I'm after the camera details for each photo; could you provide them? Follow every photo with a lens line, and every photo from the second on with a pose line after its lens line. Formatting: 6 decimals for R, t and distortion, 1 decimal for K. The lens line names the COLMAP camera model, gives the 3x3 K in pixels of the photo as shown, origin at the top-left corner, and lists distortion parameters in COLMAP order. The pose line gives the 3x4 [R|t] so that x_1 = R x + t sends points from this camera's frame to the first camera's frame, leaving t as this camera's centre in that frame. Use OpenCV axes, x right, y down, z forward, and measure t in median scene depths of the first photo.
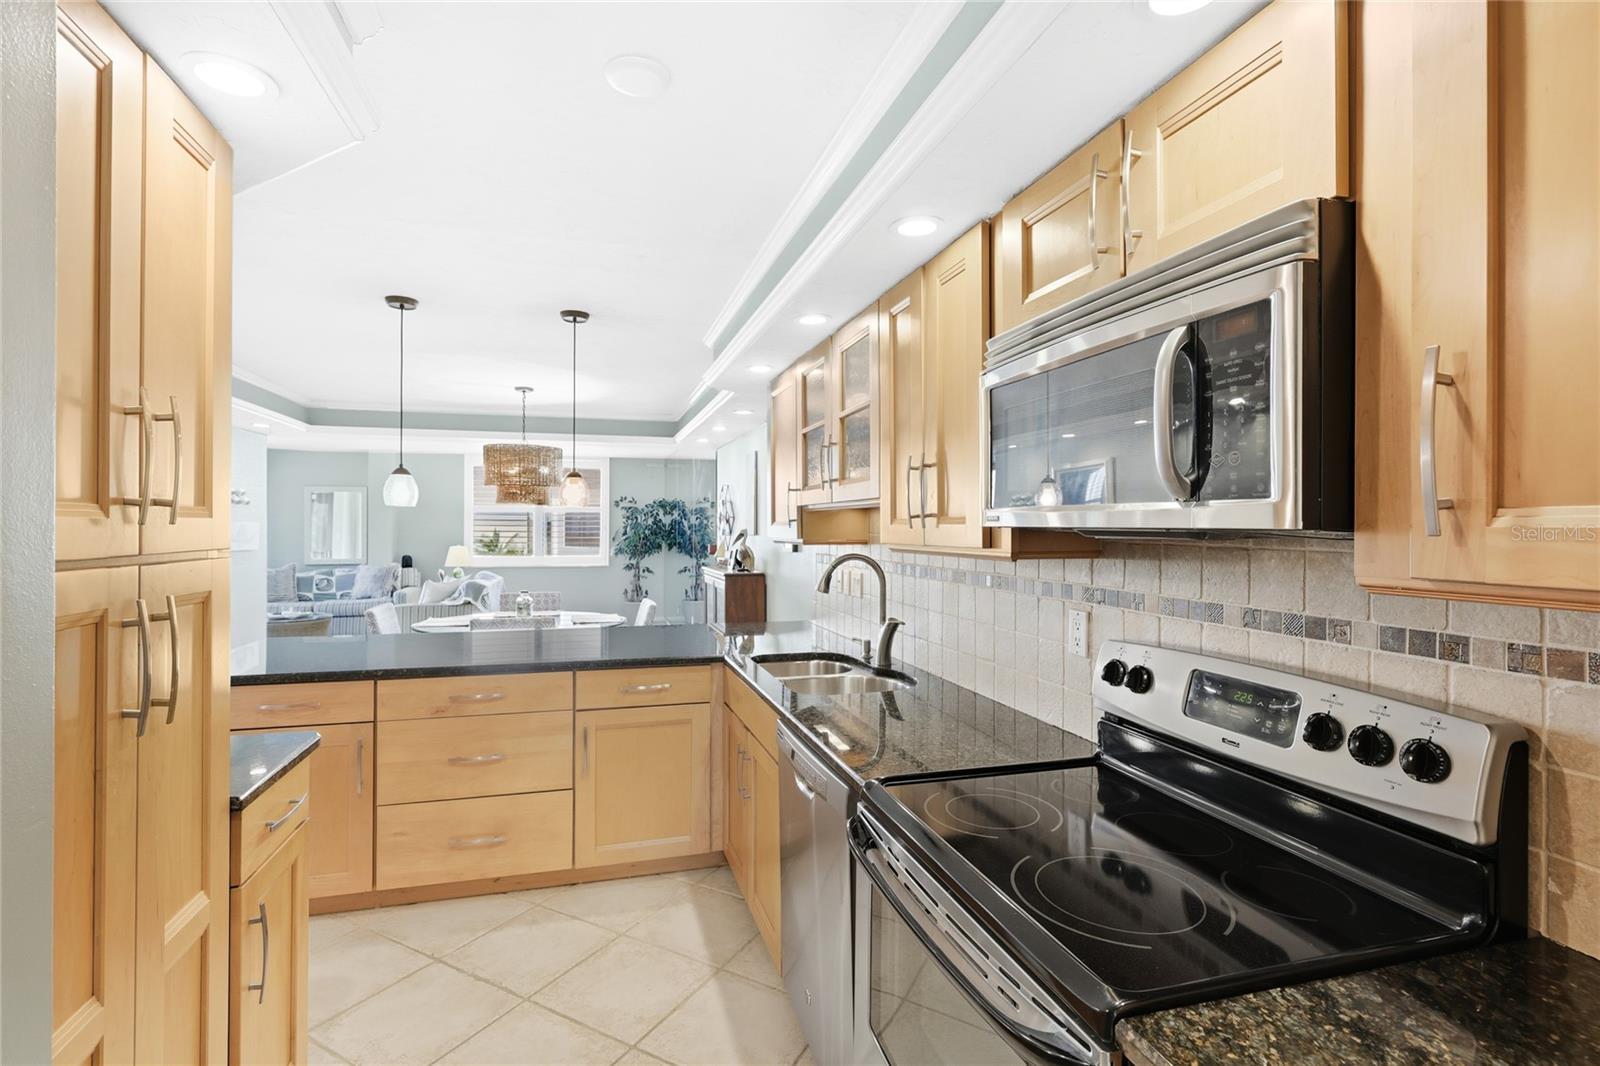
lens RADIAL K [[776.9, 0, 799.9], [0, 776.9, 529.5], [0, 0, 1]] dist [-0.000778, -0.000070]
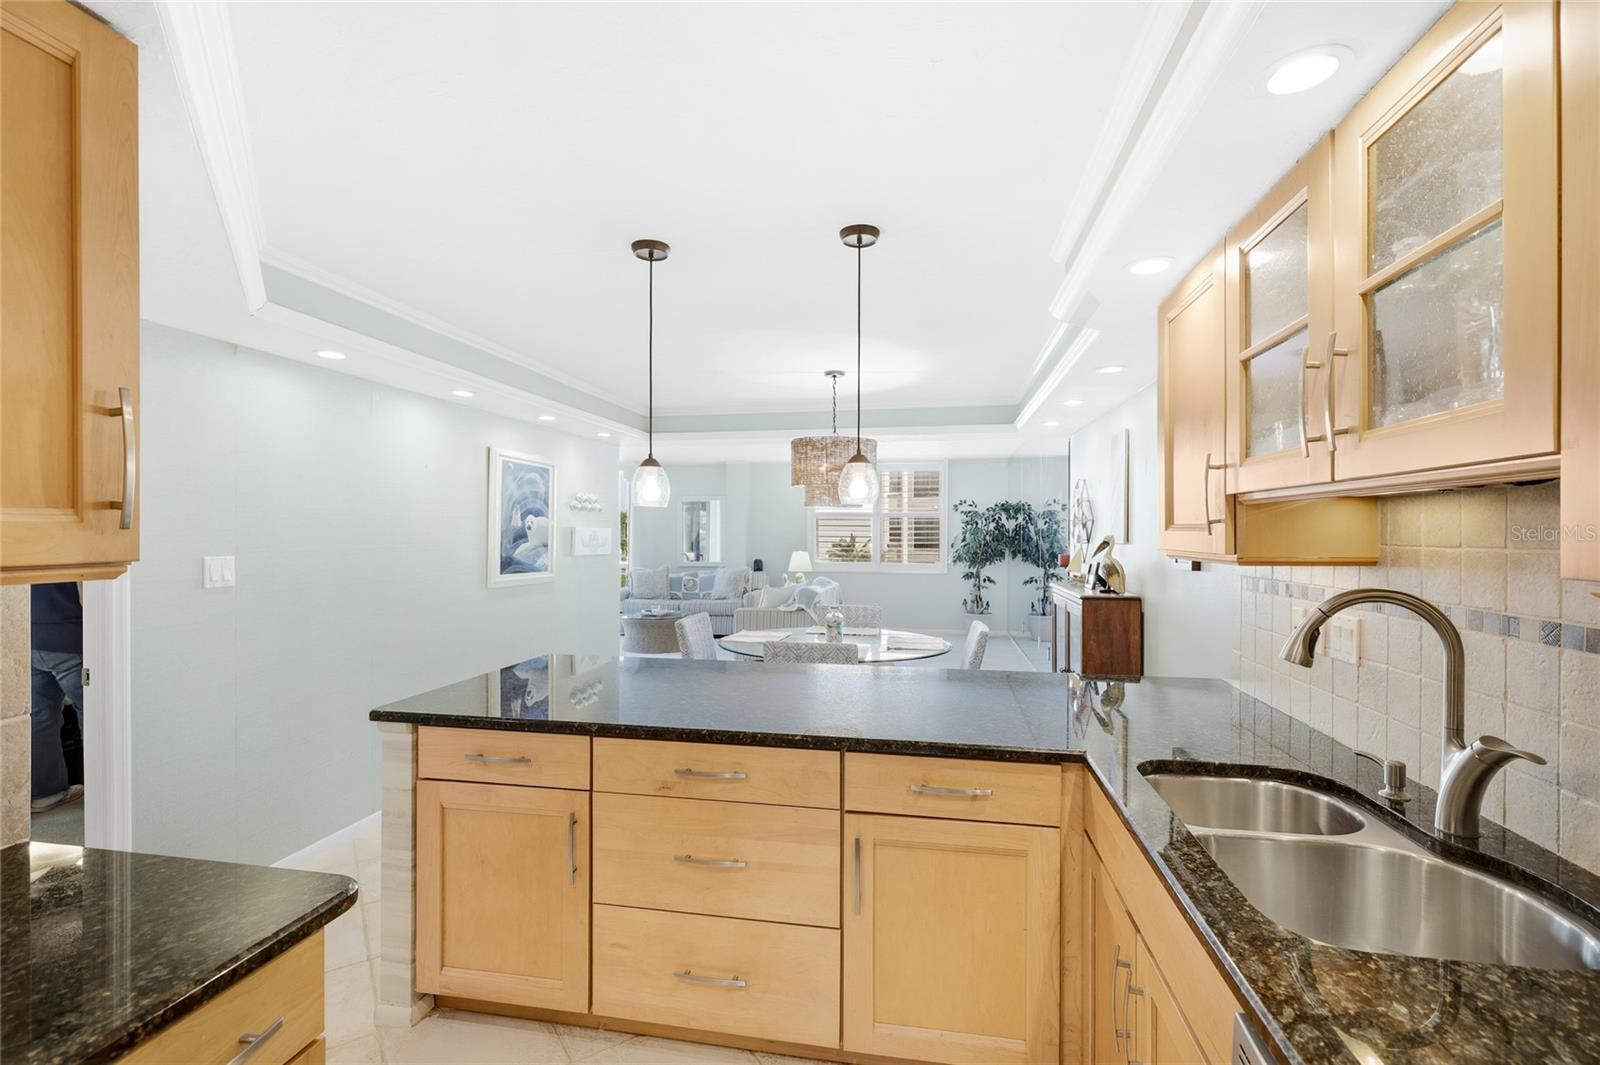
lens RADIAL K [[724.0, 0, 796.7], [0, 724.0, 538.7], [0, 0, 1]] dist [0.001104, -0.000373]
pose [[0.893824, 0.003494, -0.448405, -0.028426], [-0.001040, 0.999983, 0.005719, -0.001201], [0.448417, -0.004645, 0.893812, 0.247247]]
